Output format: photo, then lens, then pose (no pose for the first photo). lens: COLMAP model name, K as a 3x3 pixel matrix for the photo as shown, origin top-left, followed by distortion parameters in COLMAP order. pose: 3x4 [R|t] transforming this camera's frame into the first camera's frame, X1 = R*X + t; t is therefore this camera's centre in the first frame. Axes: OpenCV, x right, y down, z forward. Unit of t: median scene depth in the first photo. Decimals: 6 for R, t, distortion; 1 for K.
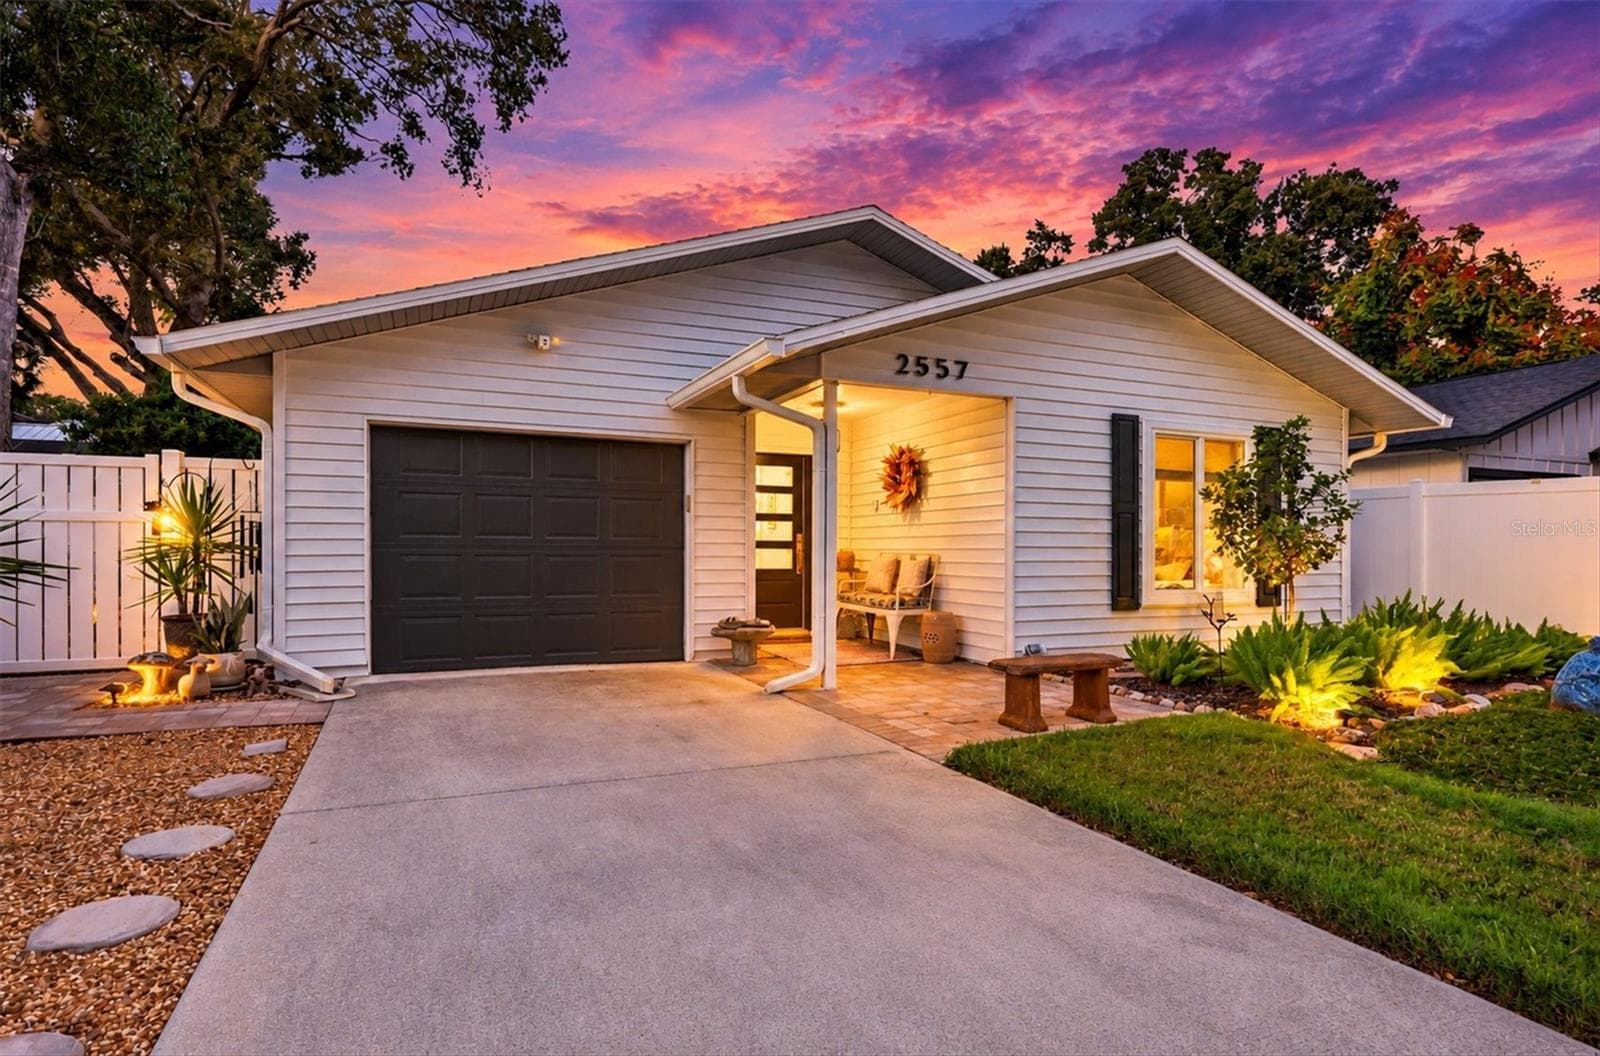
lens RADIAL K [[855.2, 0, 781.1], [0, 855.2, 550.1], [0, 0, 1]] dist [-0.011833, 0.000508]
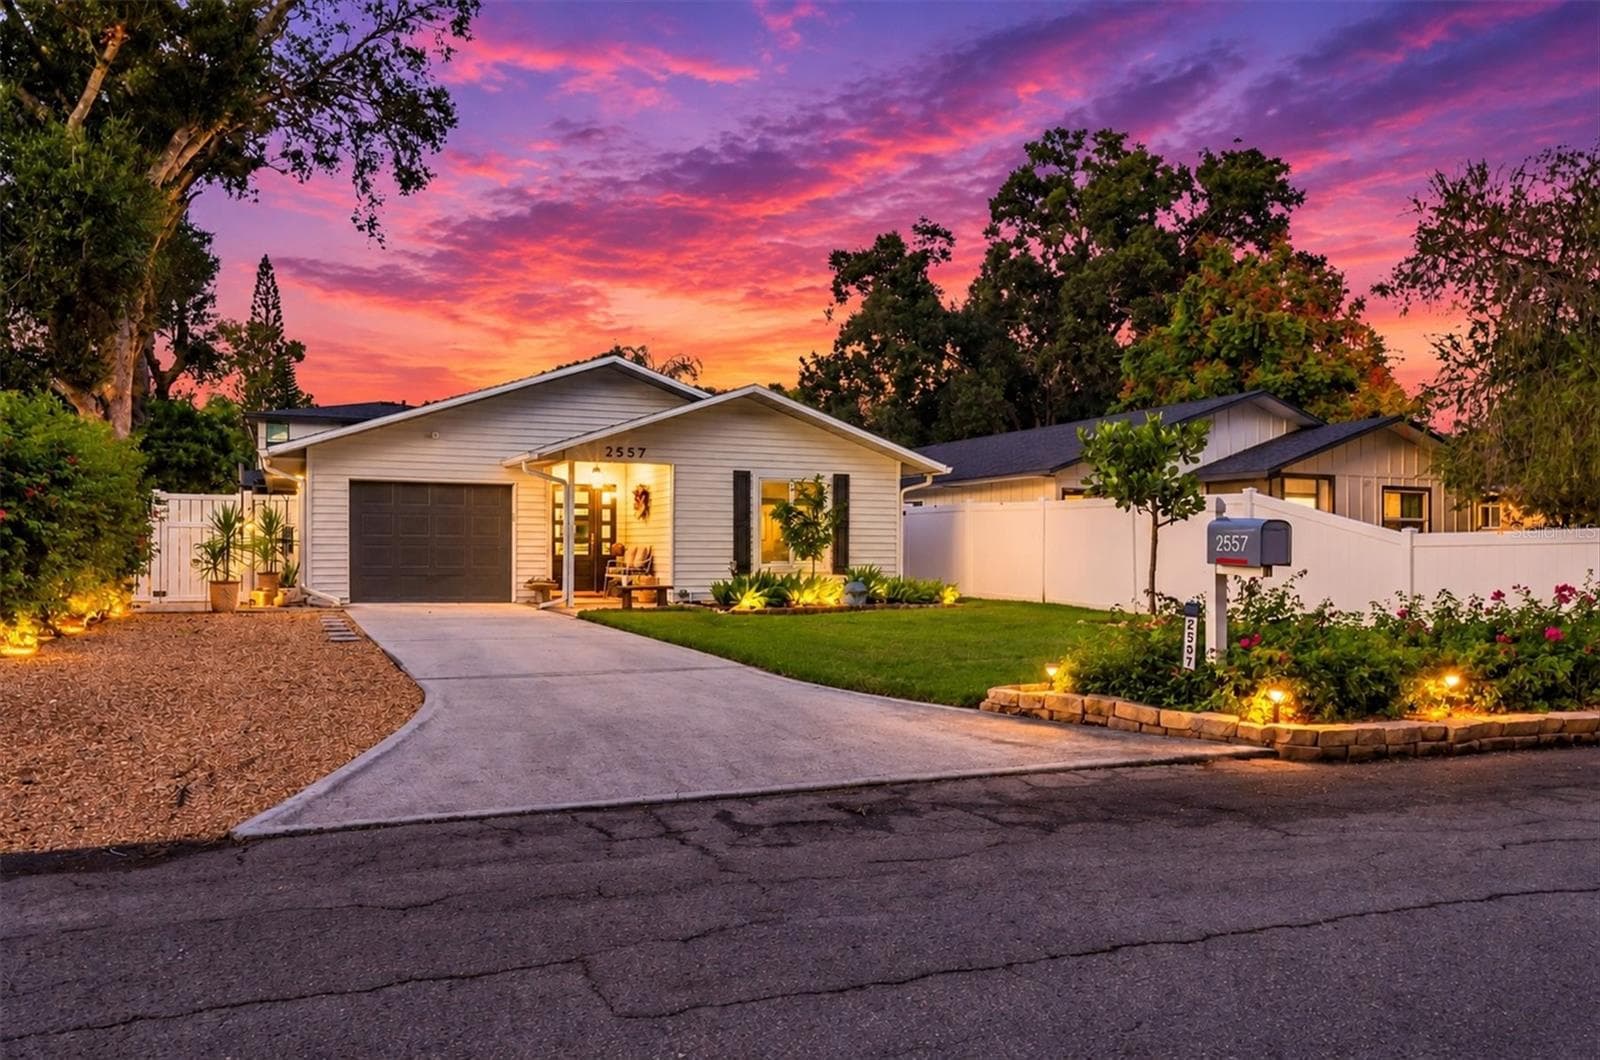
lens RADIAL K [[1224.6, 0, 730.4], [0, 1224.6, 511.0], [0, 0, 1]] dist [0.050408, -0.060422]
pose [[0.999398, 0.002332, -0.034609, 0.465373], [-0.003366, 0.999549, -0.029835, 0.011045], [0.034524, 0.029934, 0.998955, -1.690607]]
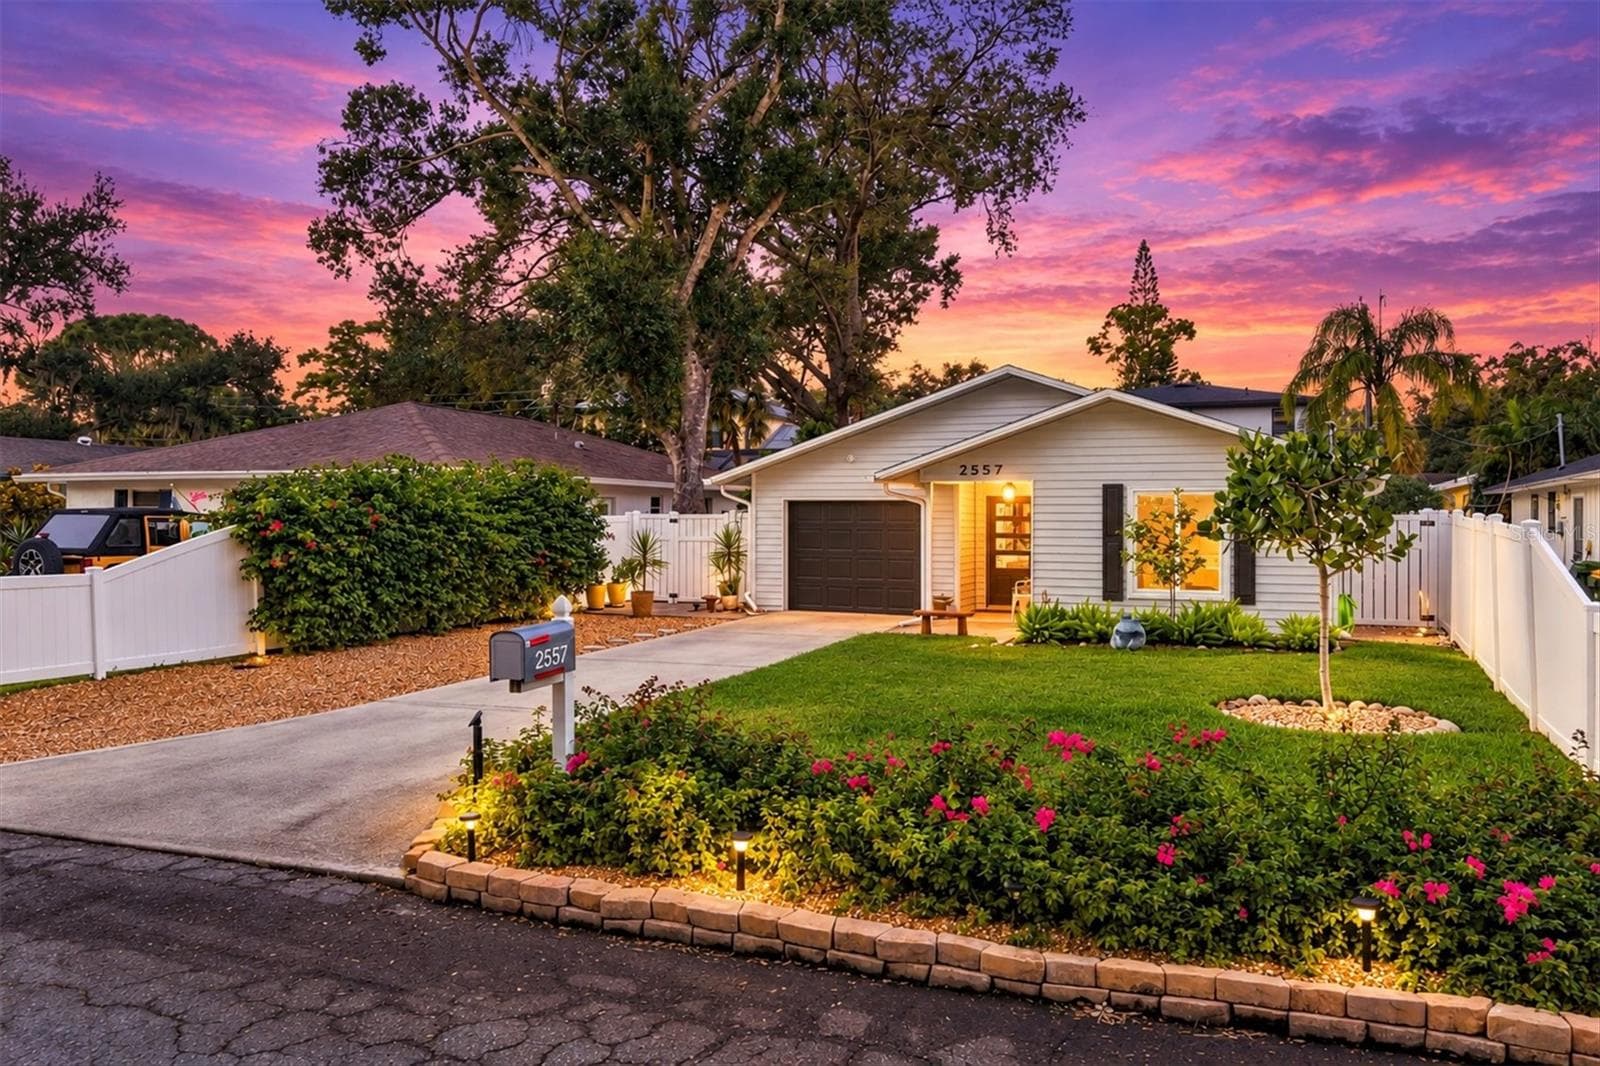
lens RADIAL K [[1224.6, 0, 790.3], [0, 1224.6, 518.7], [0, 0, 1]] dist [0.050408, -0.060422]
pose [[0.703144, 0.001502, -0.711046, 1.649417], [0.002877, 0.999984, 0.004957, -0.102894], [0.711042, -0.005531, 0.703128, -1.150097]]
